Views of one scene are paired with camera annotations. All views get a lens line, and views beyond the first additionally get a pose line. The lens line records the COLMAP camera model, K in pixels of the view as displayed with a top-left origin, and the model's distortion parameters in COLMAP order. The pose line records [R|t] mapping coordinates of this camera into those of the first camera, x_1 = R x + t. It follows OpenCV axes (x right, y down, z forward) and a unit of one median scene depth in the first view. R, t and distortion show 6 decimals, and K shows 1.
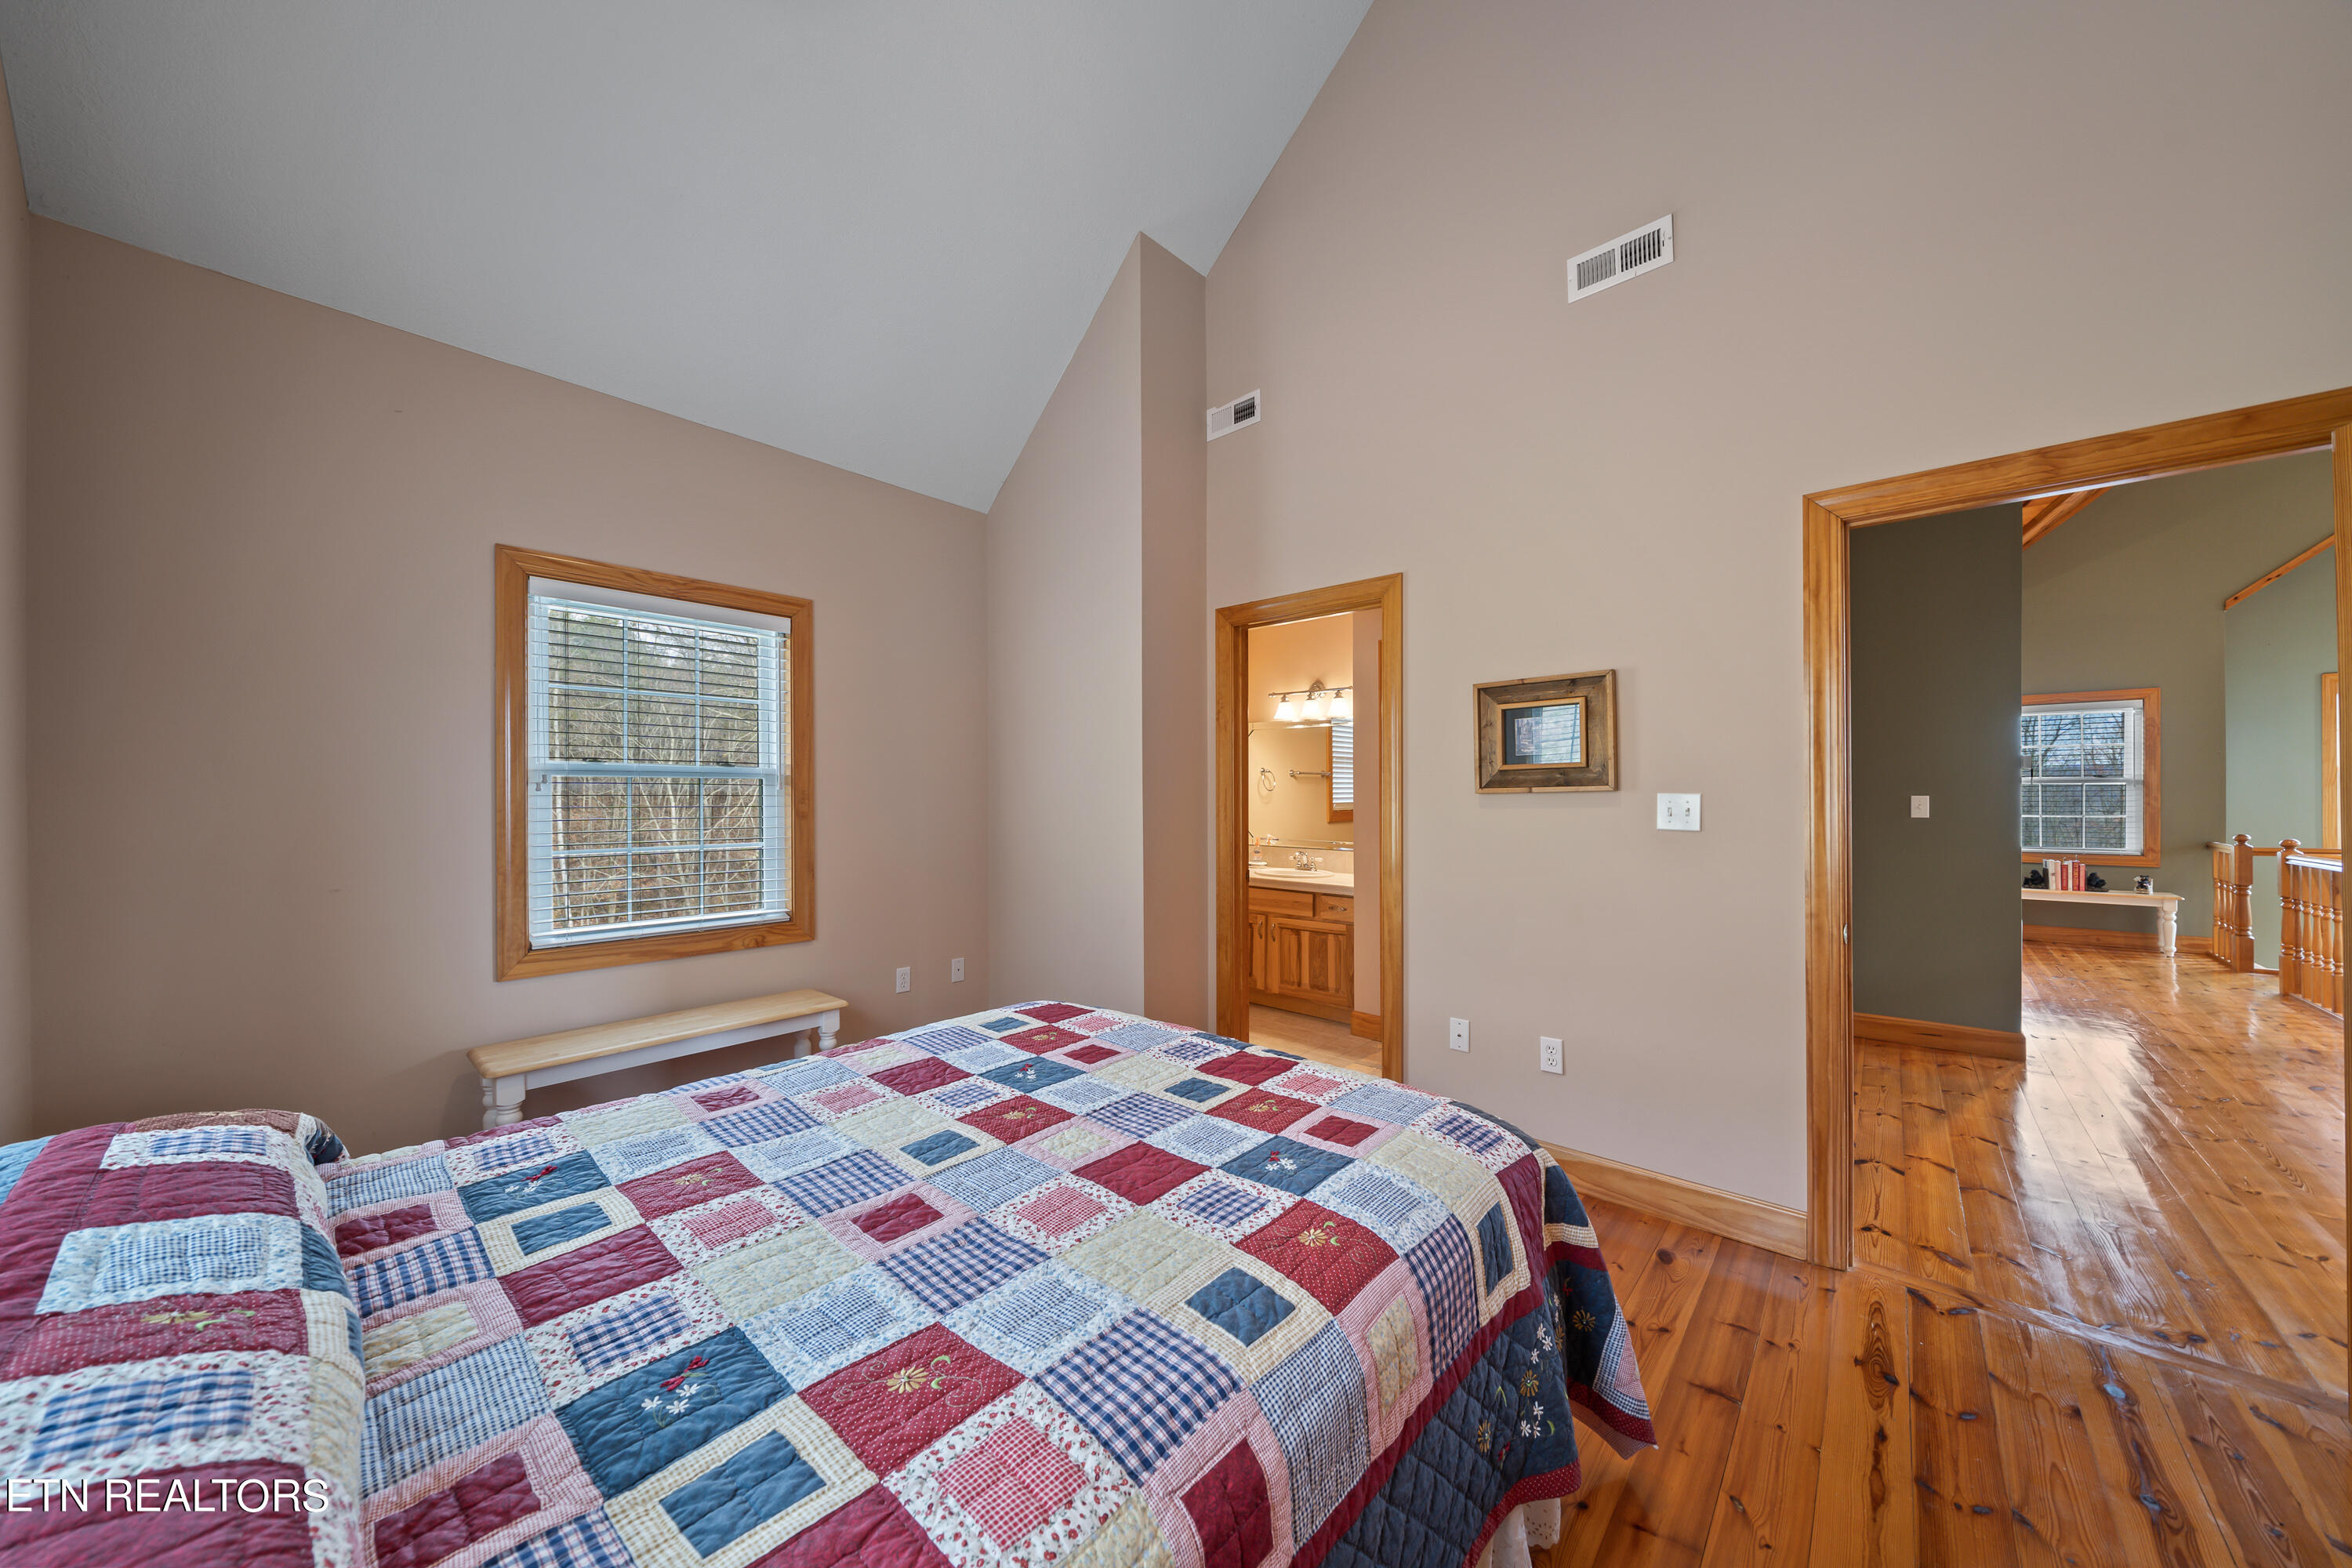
lens RADIAL K [[783.9, 0, 1168.7], [0, 783.9, 800.0], [0, 0, 1]] dist [0.001134, 0.000134]
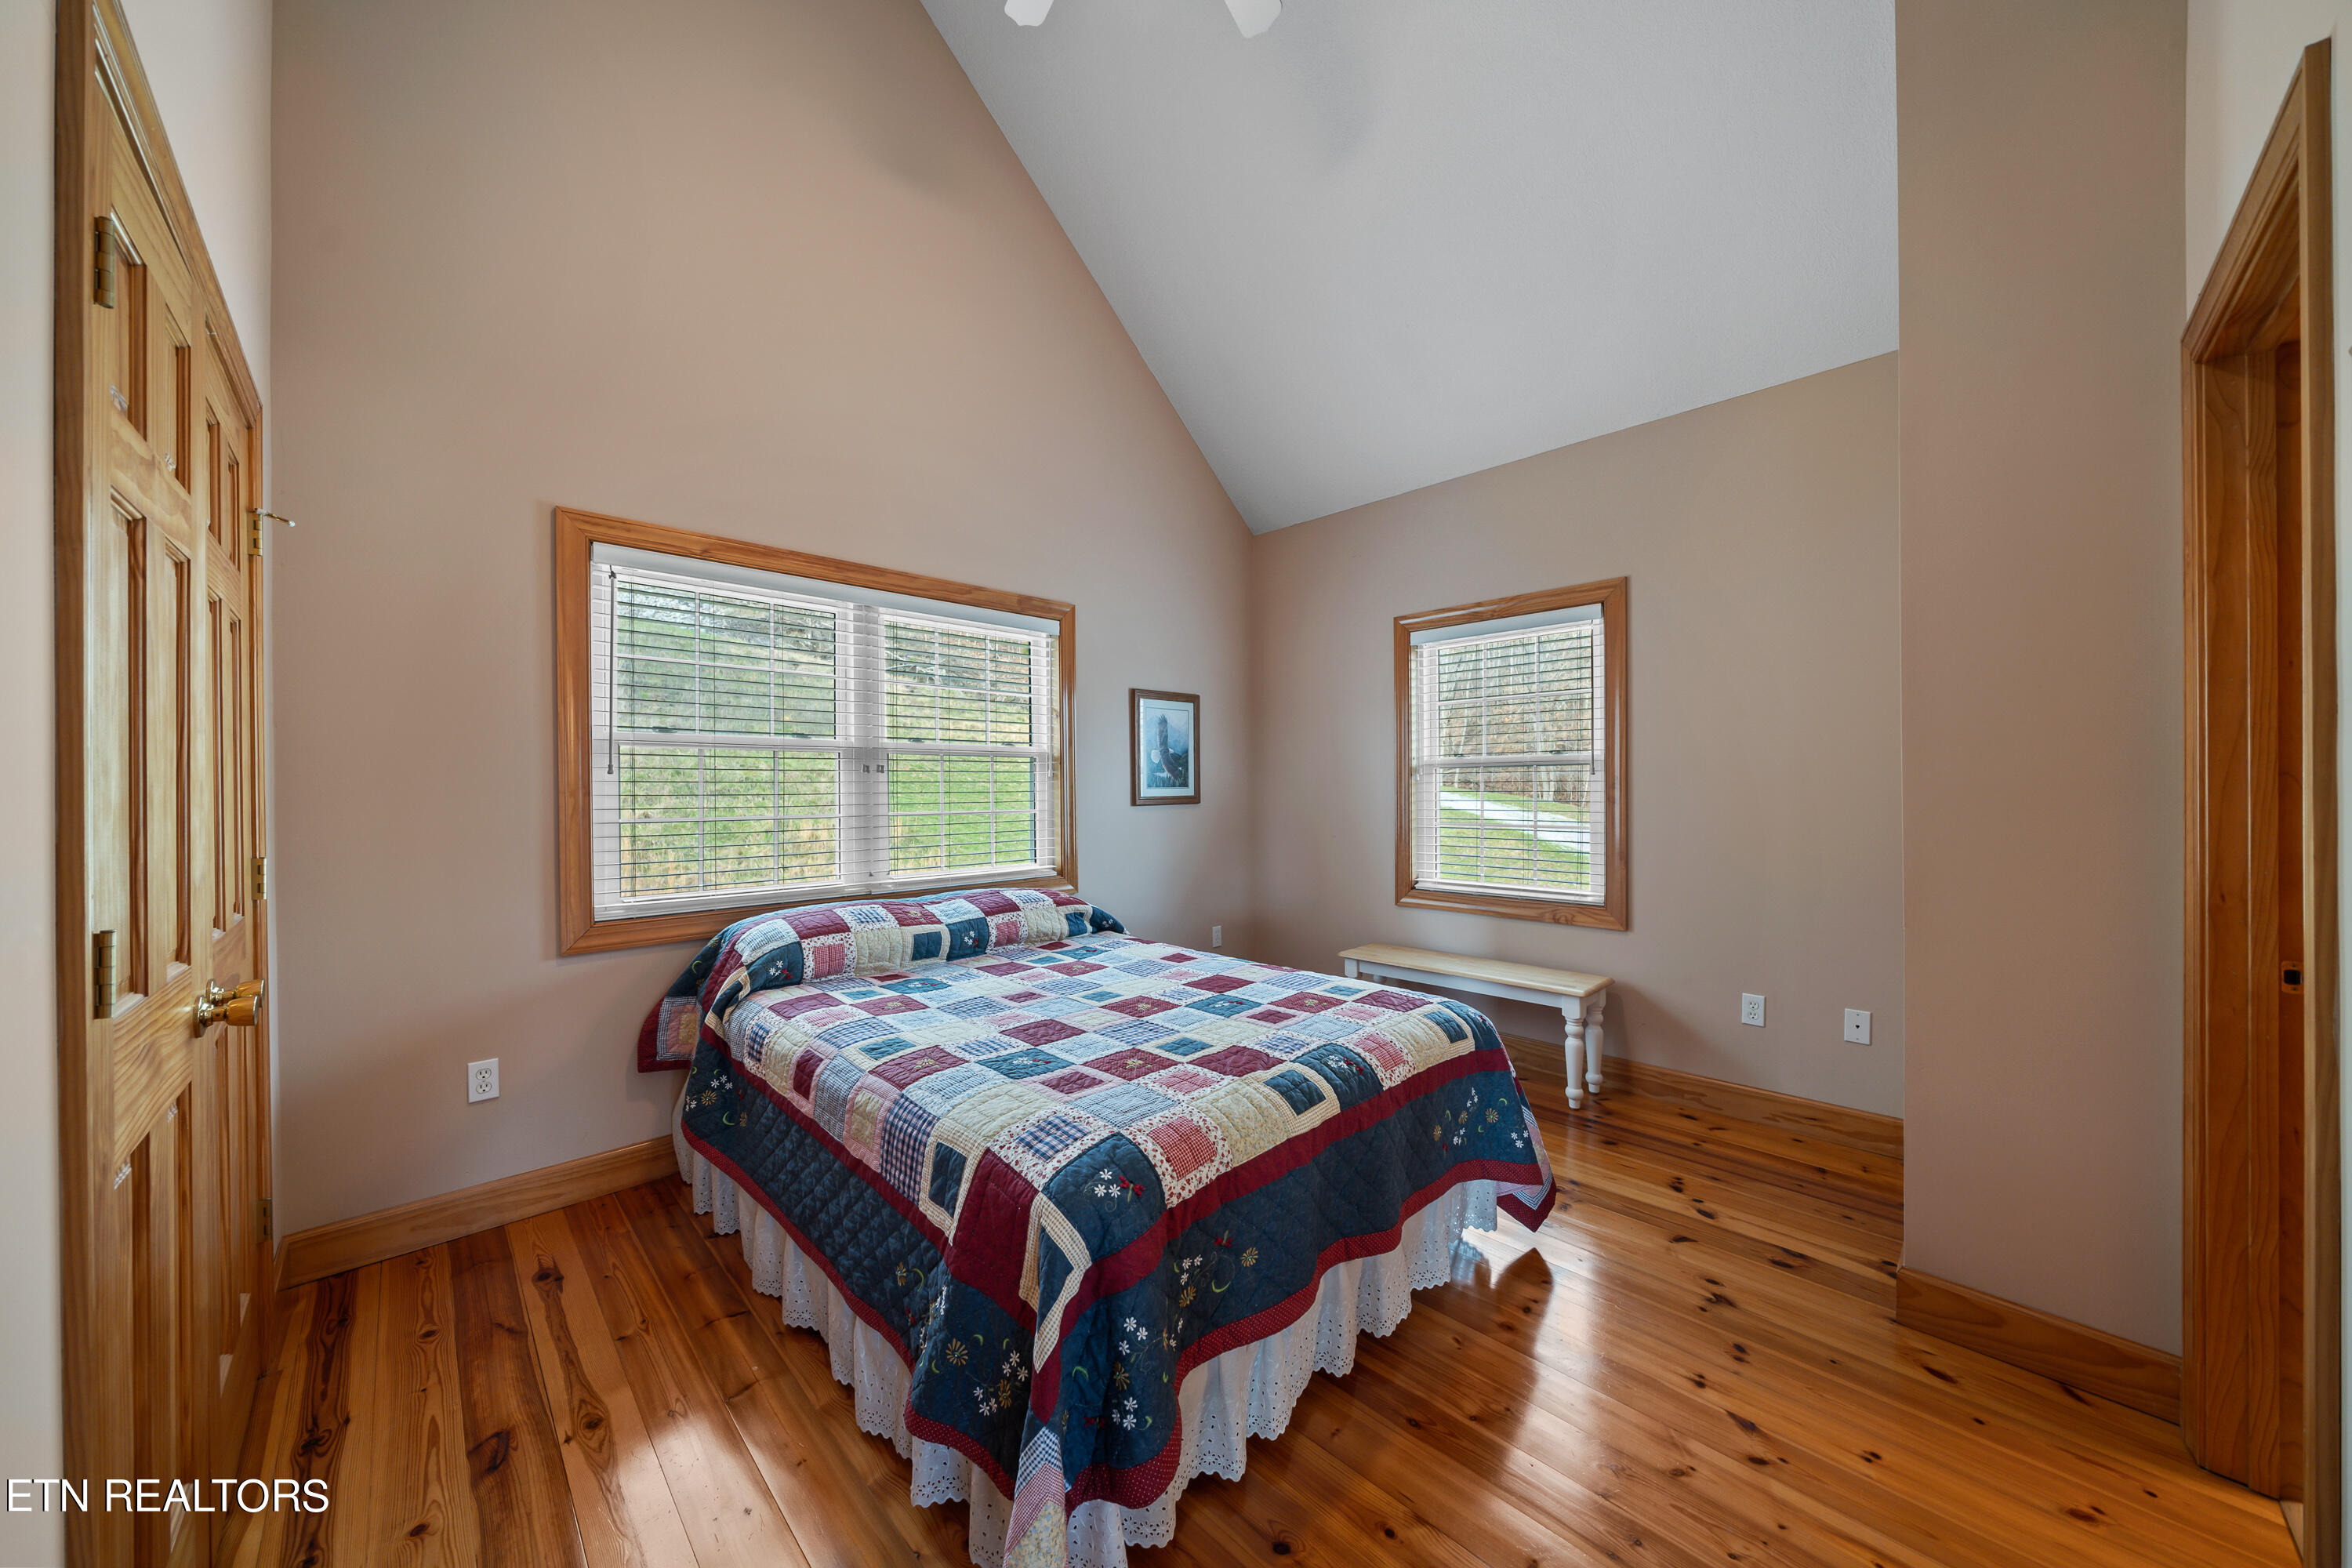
lens RADIAL K [[800.4, 0, 1167.6], [0, 800.4, 791.1], [0, 0, 1]] dist [-0.005745, -0.000021]
pose [[-0.047428, 0.006133, -0.998856, 1.103655], [0.002030, 0.999980, 0.006044, 0.001187], [0.998873, -0.001741, -0.047440, 0.975363]]
